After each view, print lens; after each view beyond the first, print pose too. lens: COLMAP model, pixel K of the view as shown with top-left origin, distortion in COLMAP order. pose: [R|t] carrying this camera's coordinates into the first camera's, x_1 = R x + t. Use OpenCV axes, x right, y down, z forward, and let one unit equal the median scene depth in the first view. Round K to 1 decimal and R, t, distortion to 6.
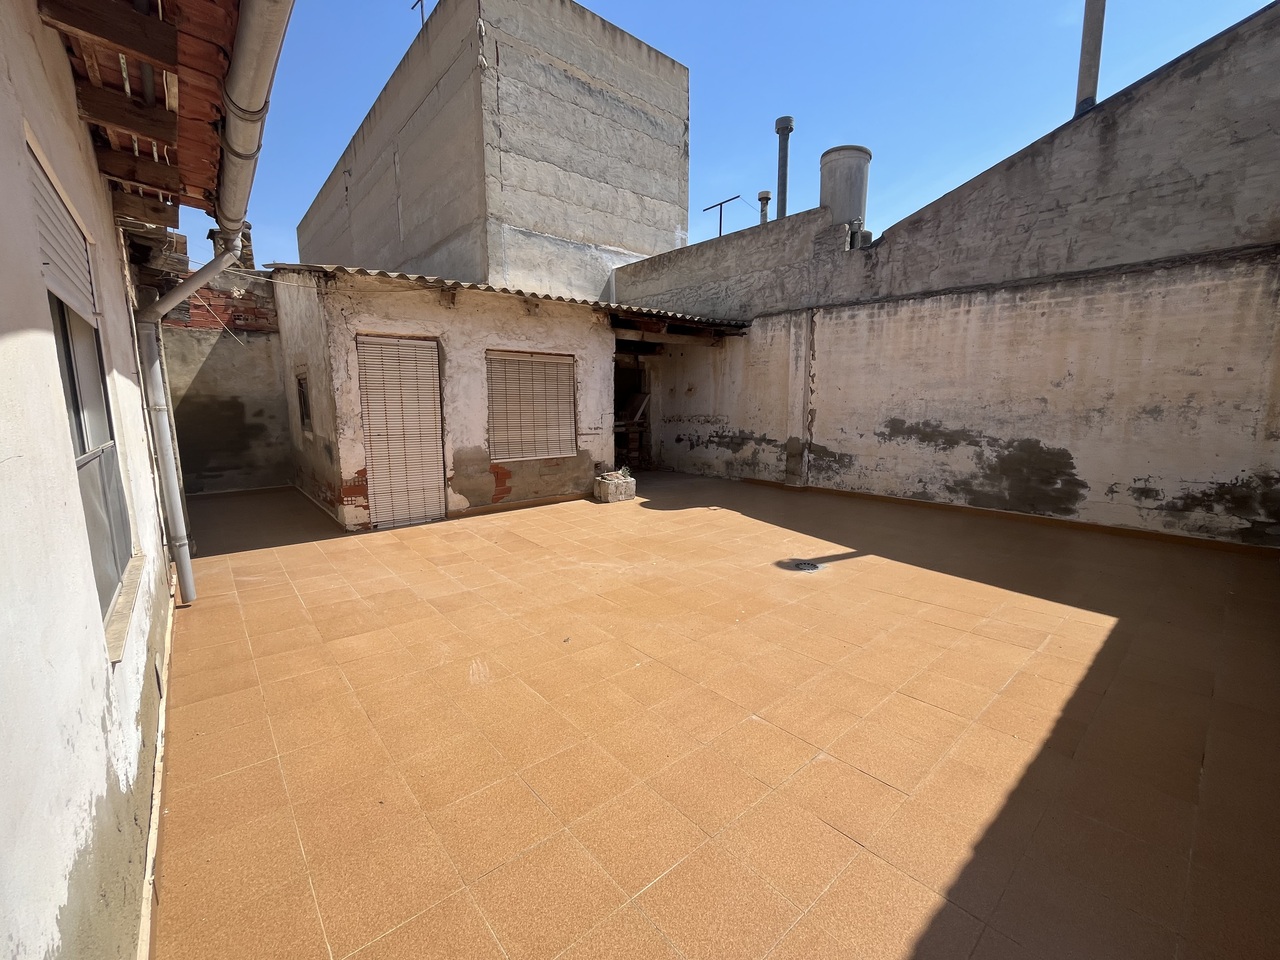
lens RADIAL K [[523.3, 0, 636.8], [0, 523.3, 482.0], [0, 0, 1]] dist [-0.002993, -0.000040]
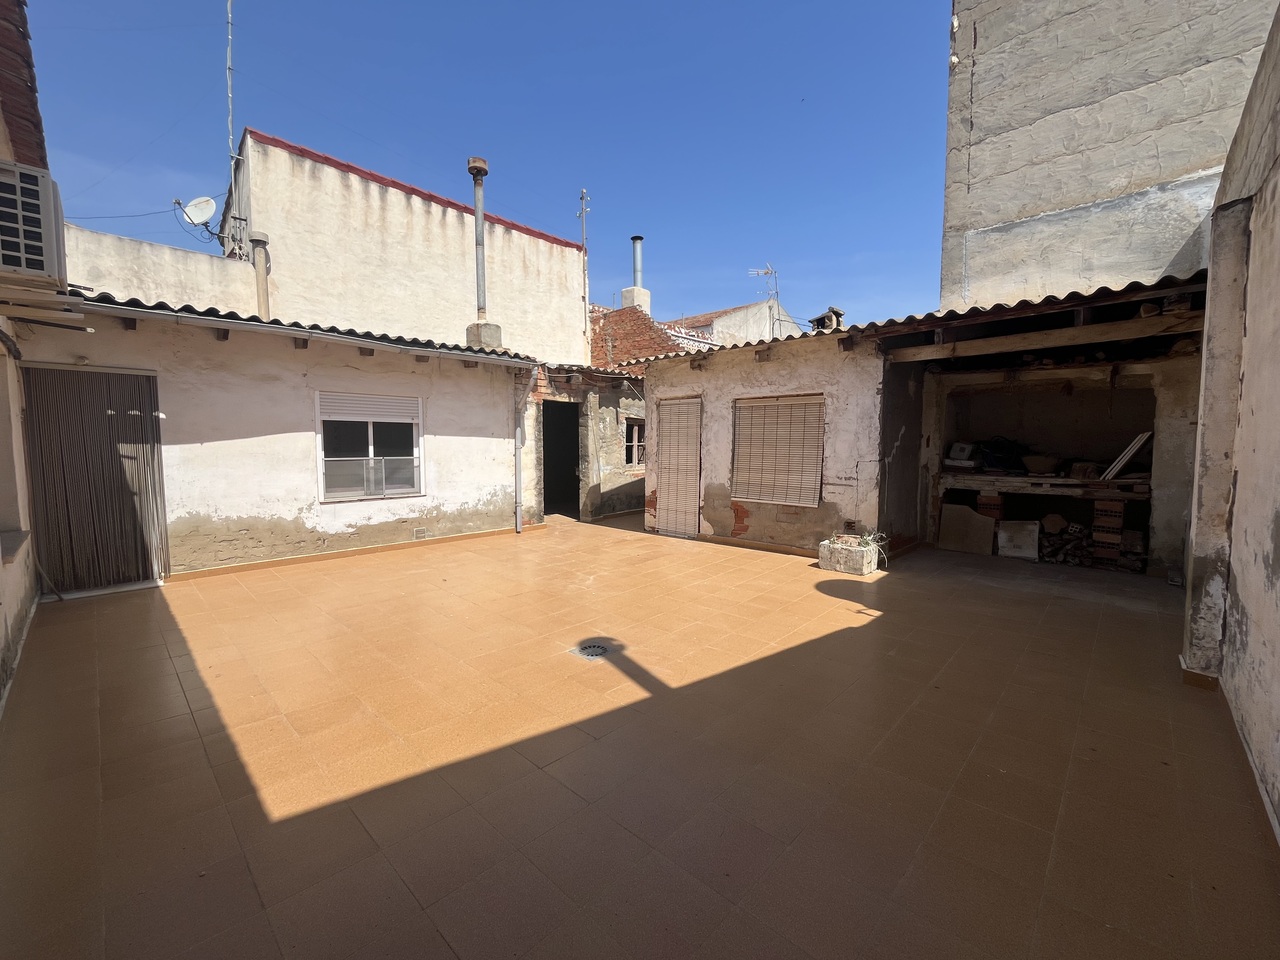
lens RADIAL K [[523.3, 0, 637.1], [0, 523.3, 481.2], [0, 0, 1]] dist [-0.002993, -0.000040]
pose [[0.100403, 0.073861, -0.992202, 0.782562], [-0.152668, 0.986575, 0.057993, -0.107542], [0.983164, 0.145655, 0.110331, 0.662320]]
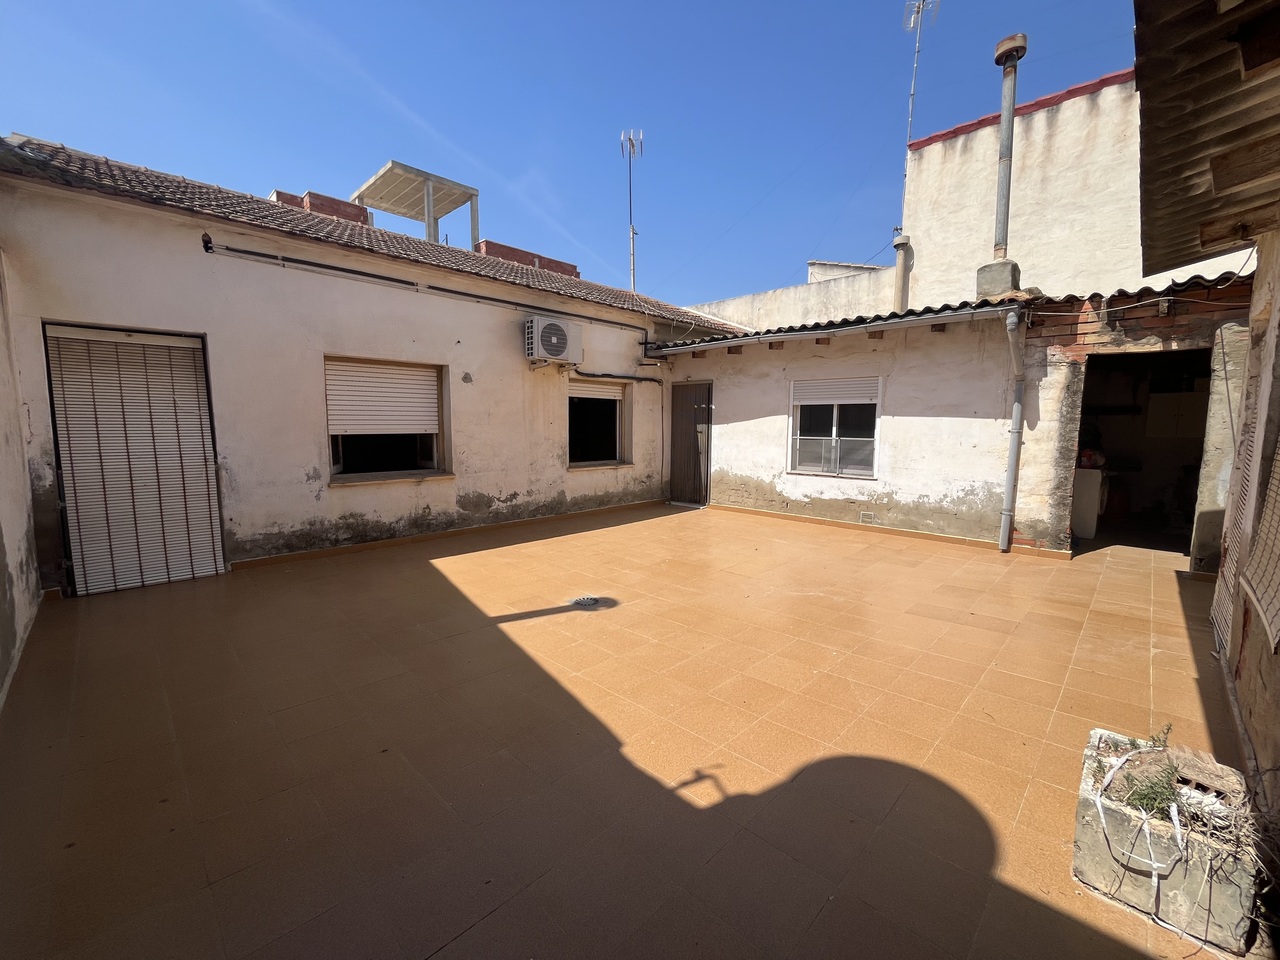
lens RADIAL K [[523.3, 0, 638.3], [0, 523.3, 480.8], [0, 0, 1]] dist [-0.002993, -0.000040]
pose [[-0.996189, 0.005651, -0.087039, 0.220557], [-0.017078, 0.965947, 0.258177, -0.204011], [0.085534, 0.258679, -0.962169, 1.304336]]
